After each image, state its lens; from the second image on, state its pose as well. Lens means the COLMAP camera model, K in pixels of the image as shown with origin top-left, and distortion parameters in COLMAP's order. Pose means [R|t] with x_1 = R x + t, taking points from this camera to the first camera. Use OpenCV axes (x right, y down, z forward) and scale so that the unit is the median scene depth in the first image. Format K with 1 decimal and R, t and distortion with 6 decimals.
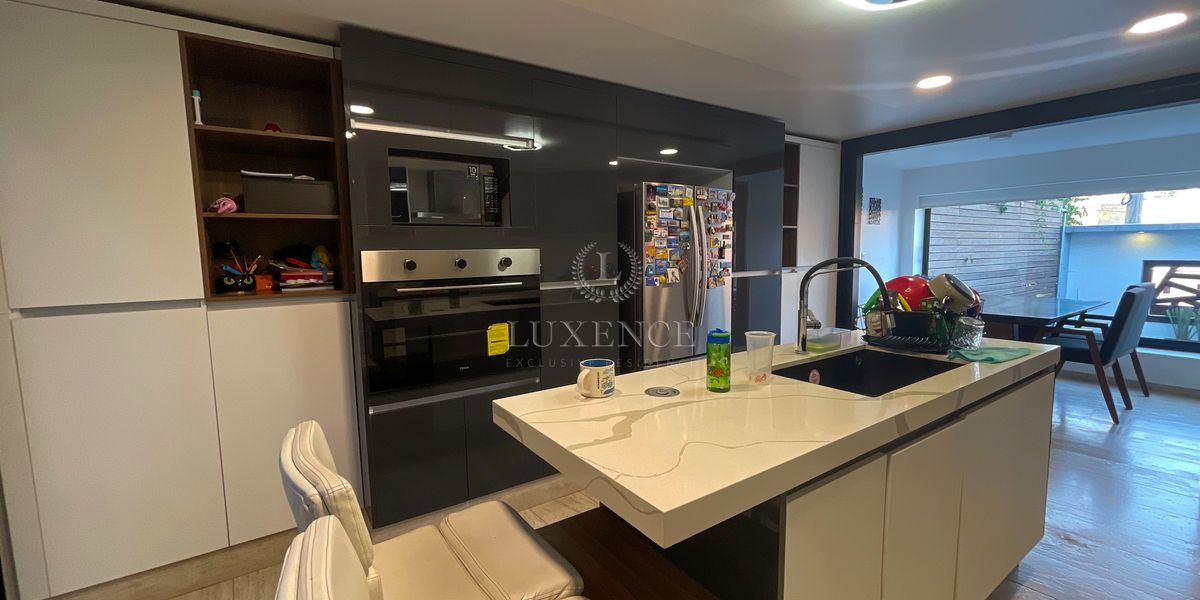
lens RADIAL K [[485.5, 0, 600.0], [0, 485.5, 300.0], [0, 0, 1]] dist [-0.001546, -0.000163]
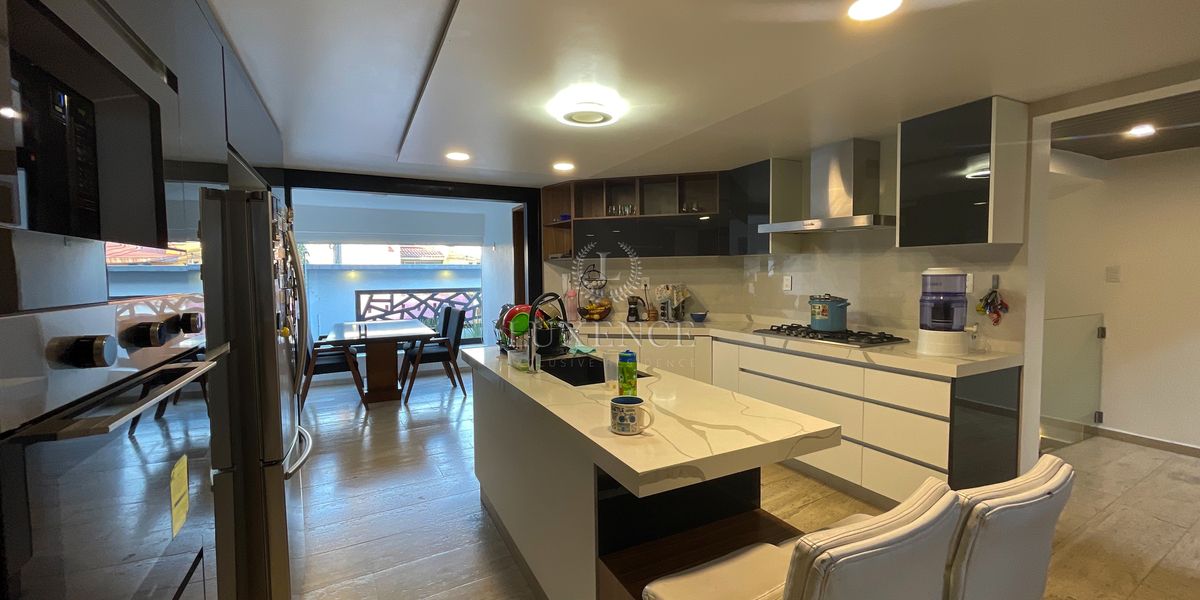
lens RADIAL K [[485.5, 0, 600.0], [0, 485.5, 300.0], [0, 0, 1]] dist [-0.001546, -0.000163]
pose [[0.130271, -0.045127, 0.990451, -0.315618], [0.113958, 0.993025, 0.030256, -0.037176], [-0.984908, 0.108928, 0.134505, 0.275214]]
